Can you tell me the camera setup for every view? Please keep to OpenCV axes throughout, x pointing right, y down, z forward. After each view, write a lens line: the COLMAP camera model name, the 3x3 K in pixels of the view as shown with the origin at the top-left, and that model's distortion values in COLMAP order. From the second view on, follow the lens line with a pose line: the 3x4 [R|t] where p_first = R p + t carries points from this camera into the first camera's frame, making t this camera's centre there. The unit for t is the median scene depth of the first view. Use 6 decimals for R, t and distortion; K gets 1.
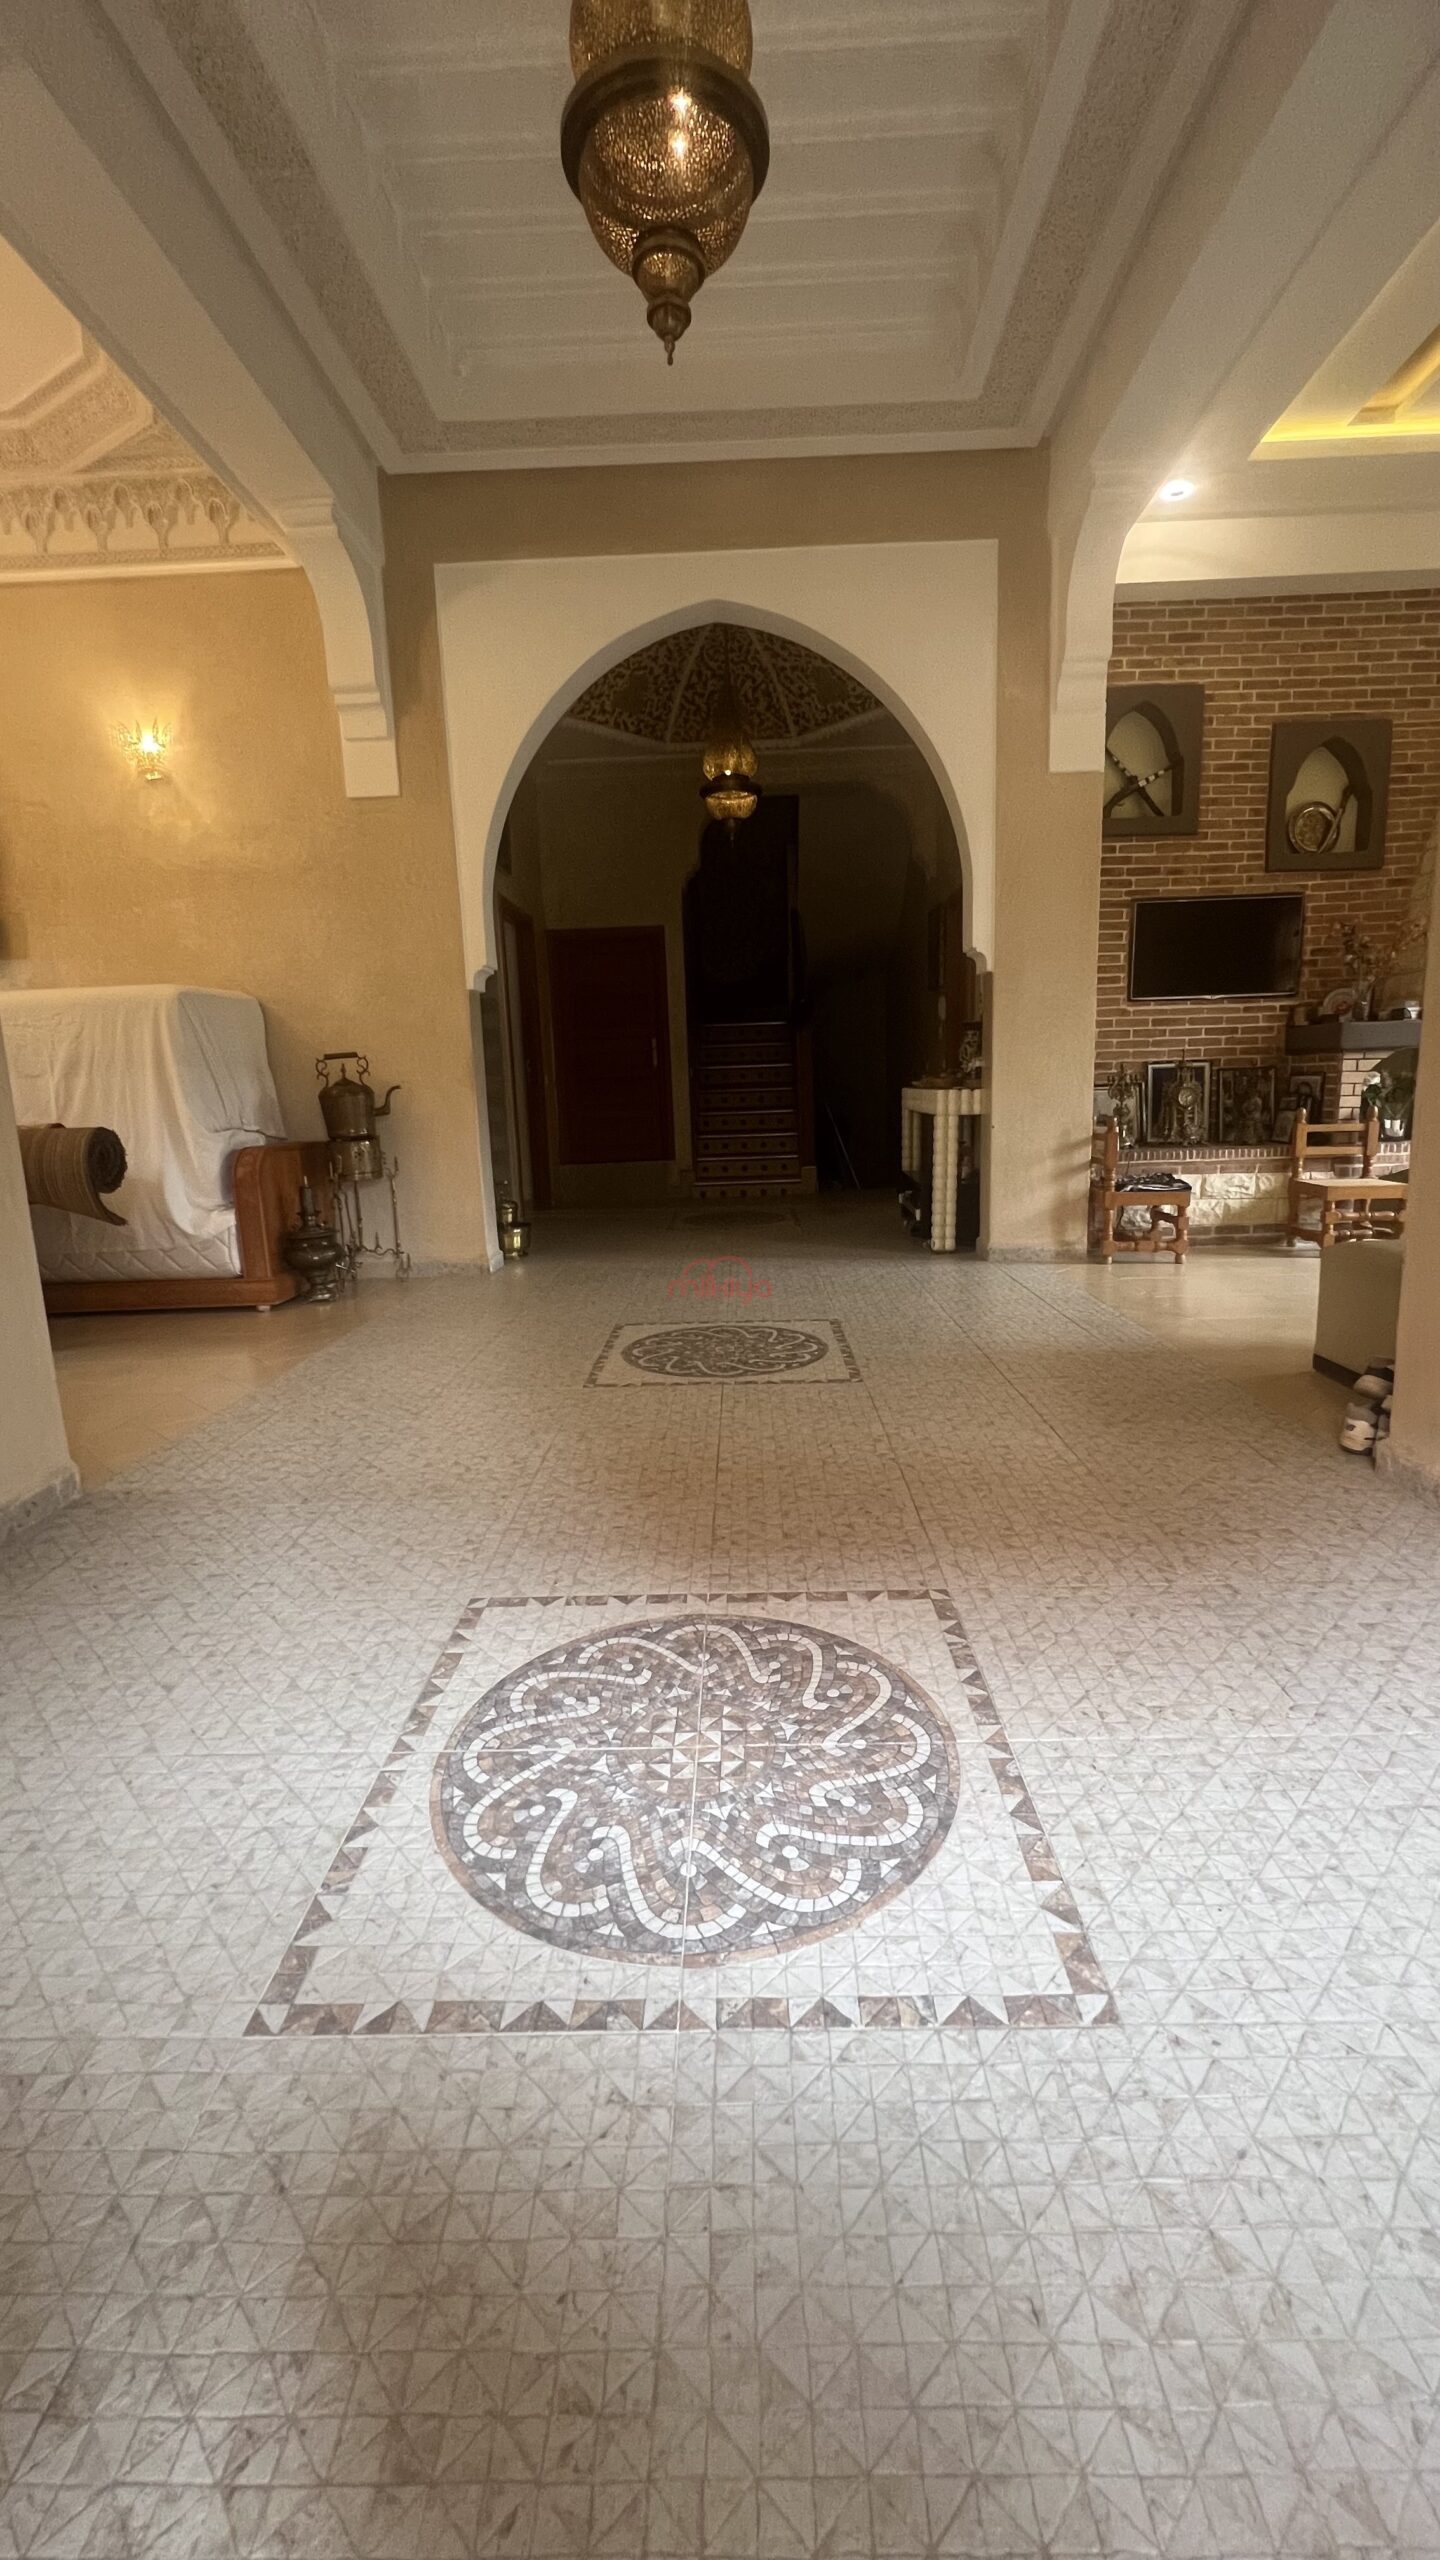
lens RADIAL K [[1026.5, 0, 720.0], [0, 1026.5, 1280.0], [0, 0, 1]] dist [-0.000141, -0.000066]
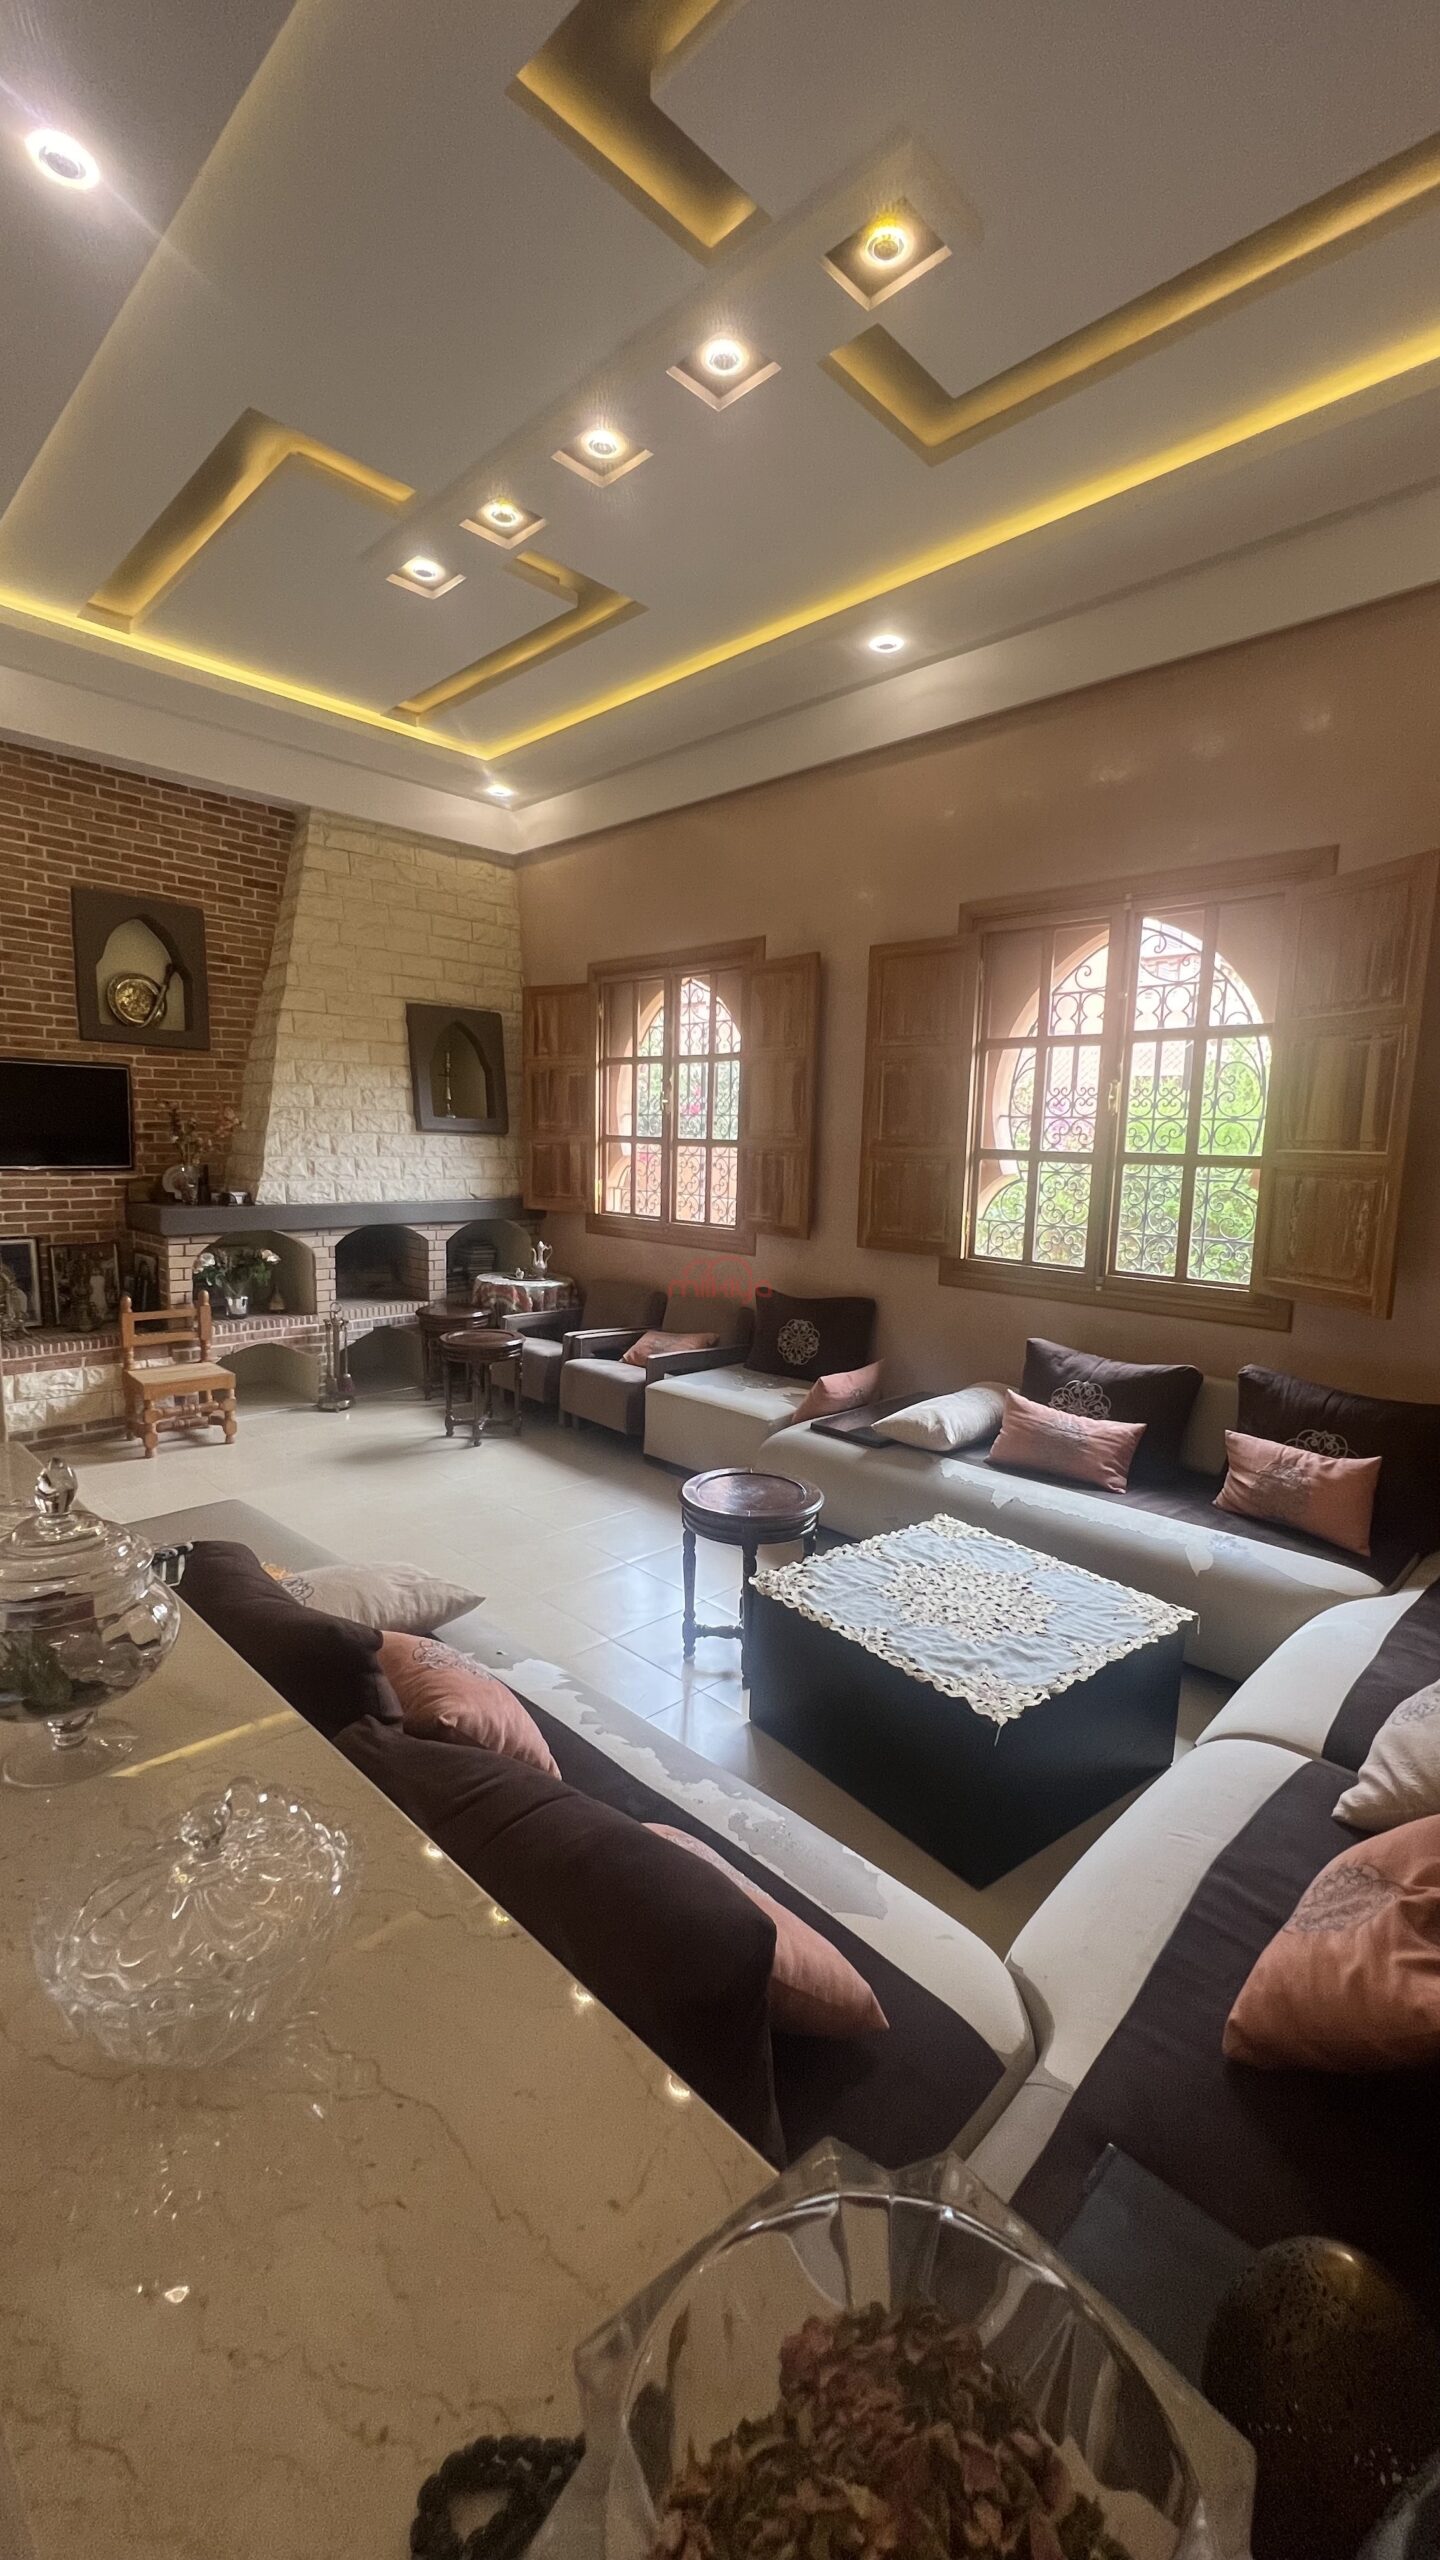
lens RADIAL K [[1026.5, 0, 720.0], [0, 1026.5, 1280.0], [0, 0, 1]] dist [-0.000141, -0.000066]
pose [[0.682713, -0.048353, 0.729085, 0.239428], [0.091043, 0.995661, -0.019220, -0.109213], [-0.724992, 0.079500, 0.684153, -0.048322]]
